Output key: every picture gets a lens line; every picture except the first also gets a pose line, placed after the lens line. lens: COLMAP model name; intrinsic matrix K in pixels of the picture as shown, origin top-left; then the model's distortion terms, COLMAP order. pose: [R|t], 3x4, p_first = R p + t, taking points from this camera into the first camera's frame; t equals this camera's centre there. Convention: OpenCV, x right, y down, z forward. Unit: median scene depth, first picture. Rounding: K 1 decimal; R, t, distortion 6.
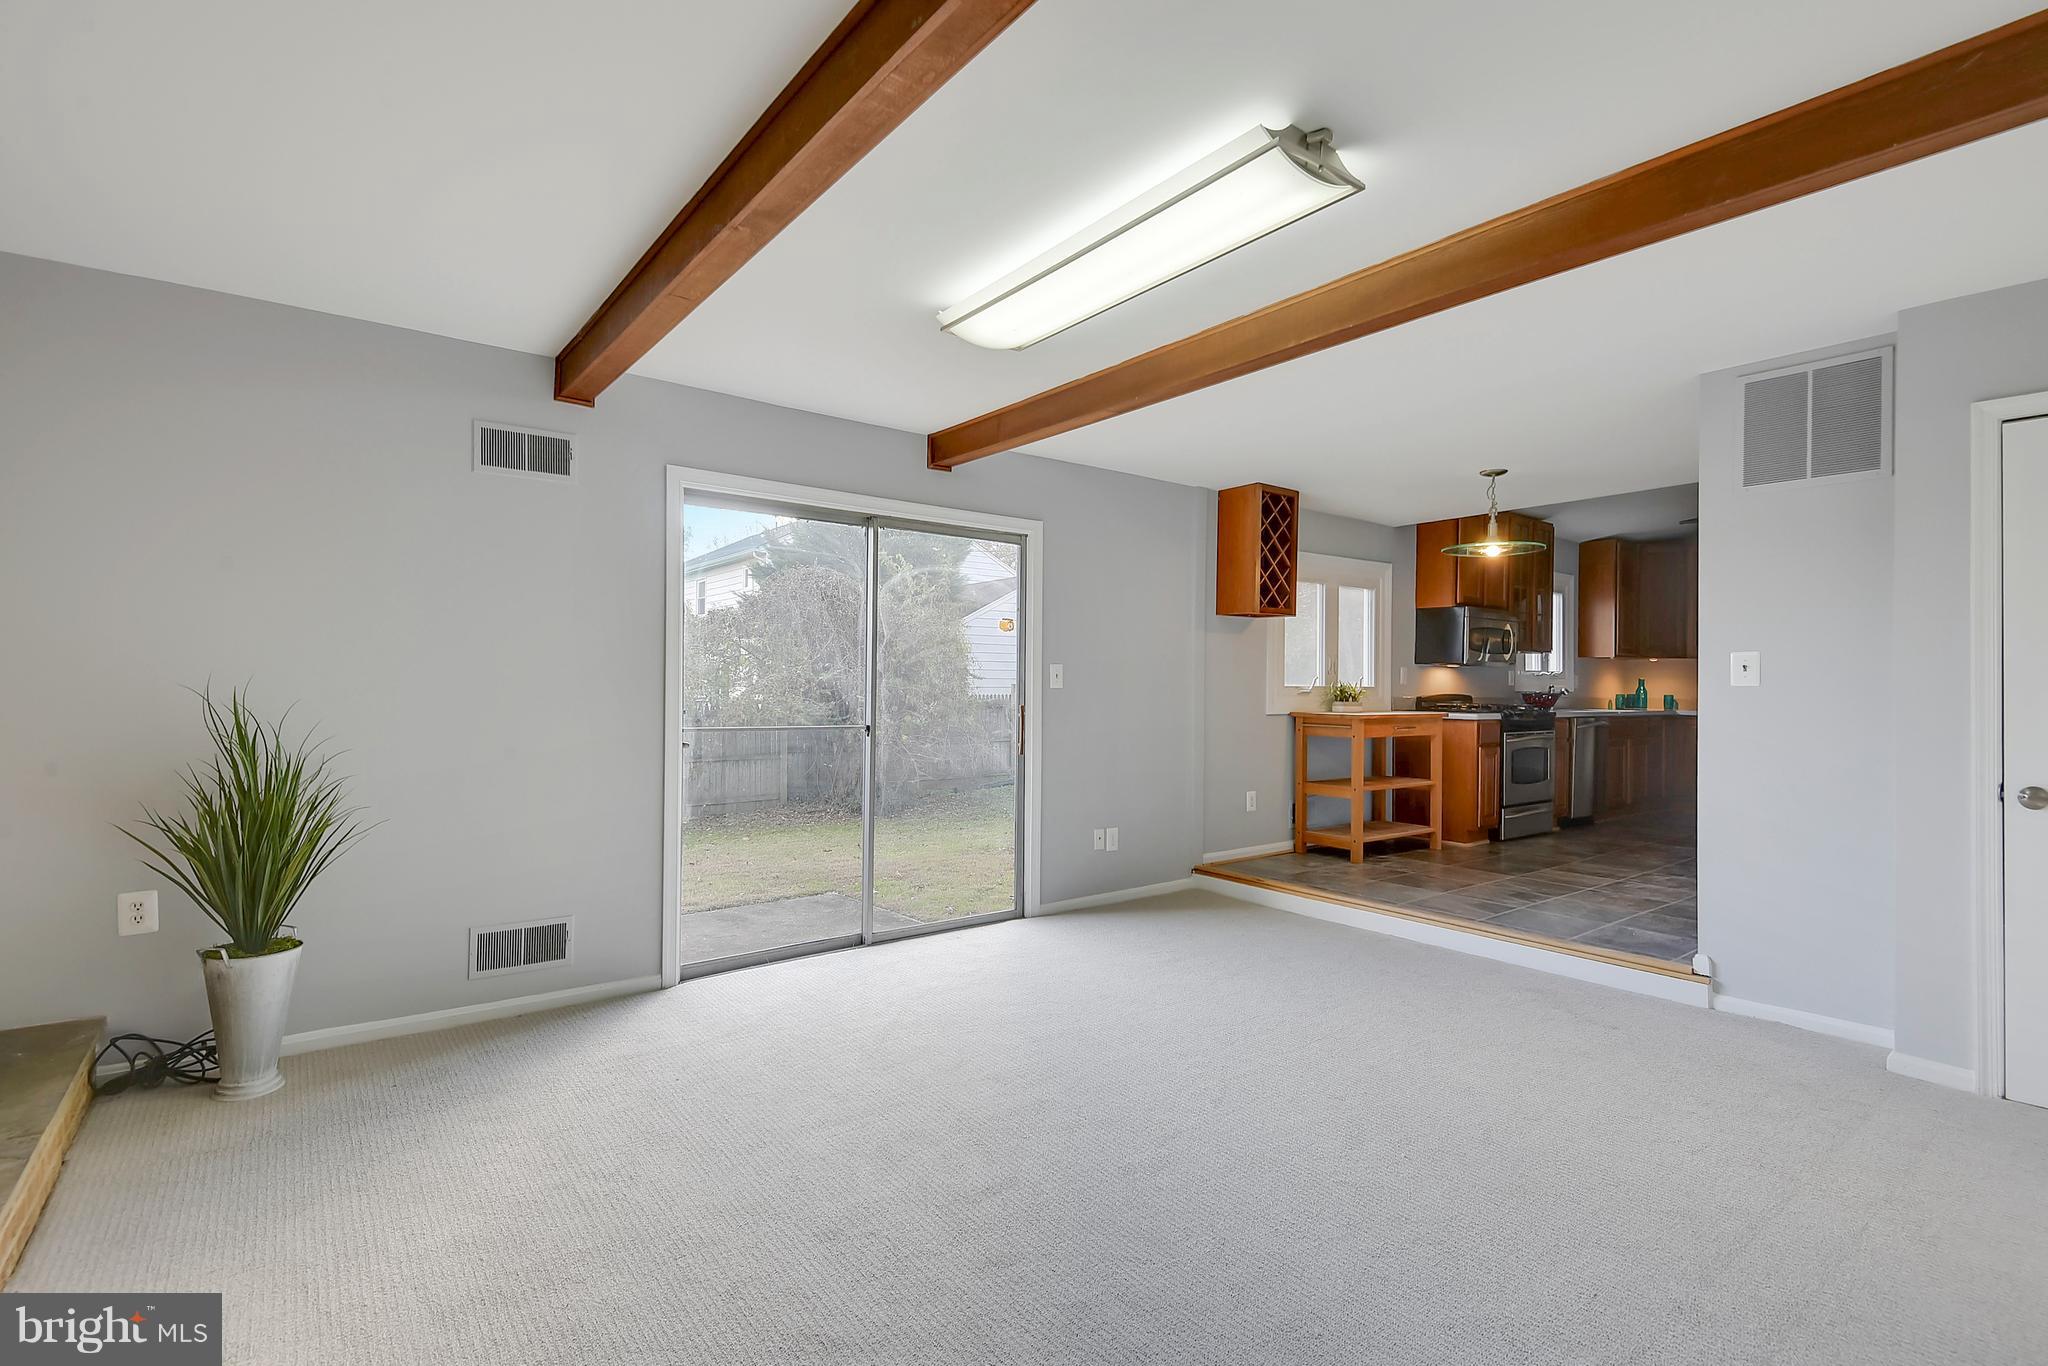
lens RADIAL K [[927.0, 0, 1005.7], [0, 927.0, 689.8], [0, 0, 1]] dist [0.002707, 0.000160]
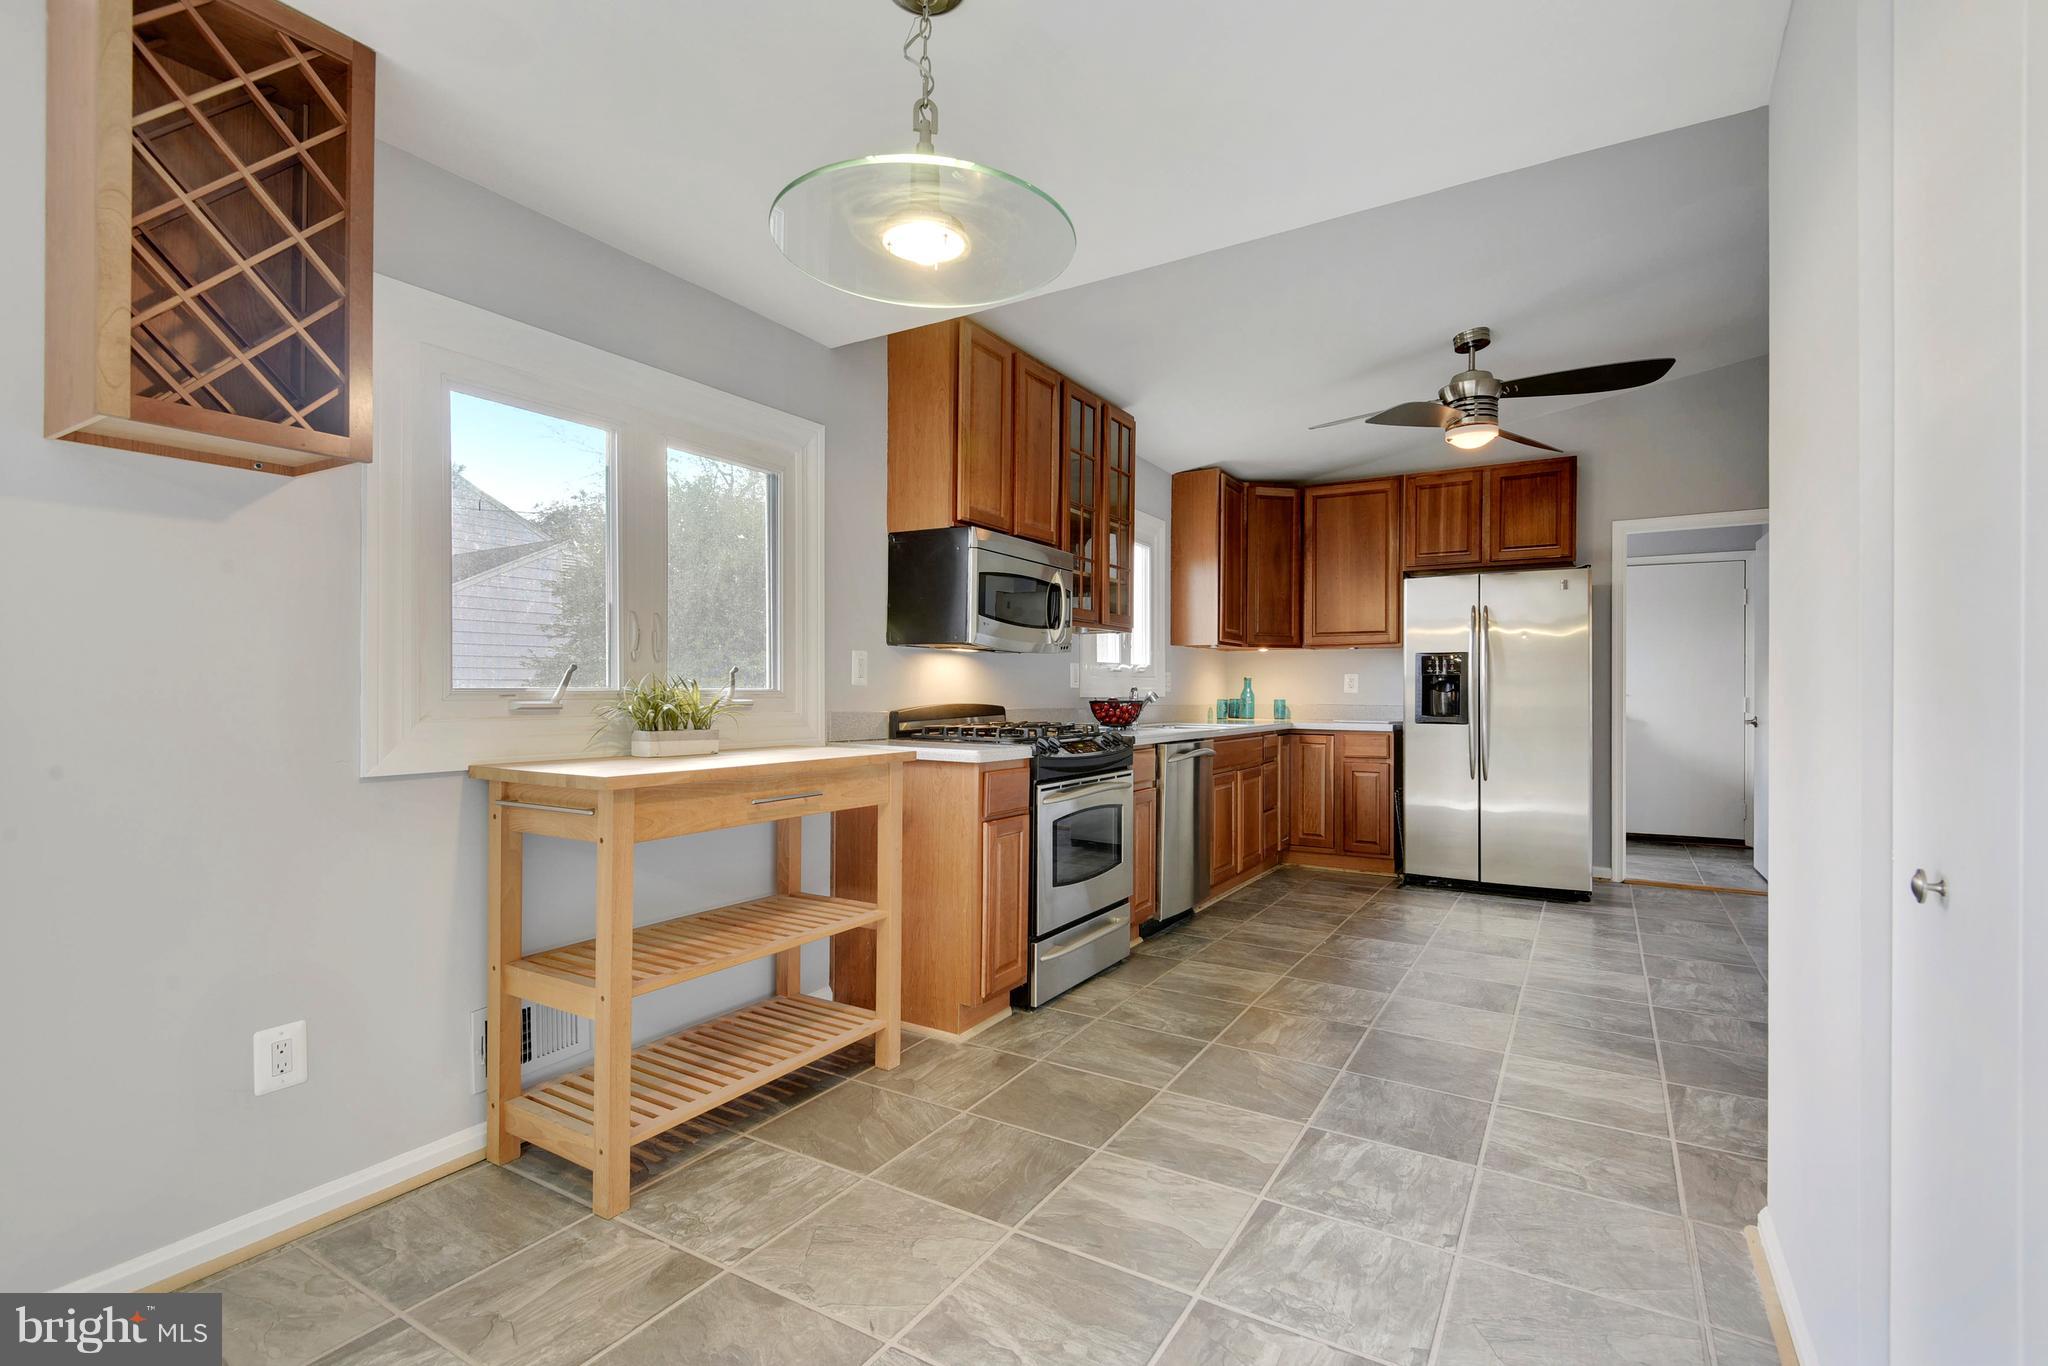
lens RADIAL K [[951.2, 0, 1020.0], [0, 951.2, 706.1], [0, 0, 1]] dist [-0.001788, -0.000245]
pose [[0.923199, -0.011730, 0.384142, 0.346690], [0.006388, 0.999864, 0.015177, -0.002753], [-0.384268, -0.011558, 0.923149, 0.559901]]
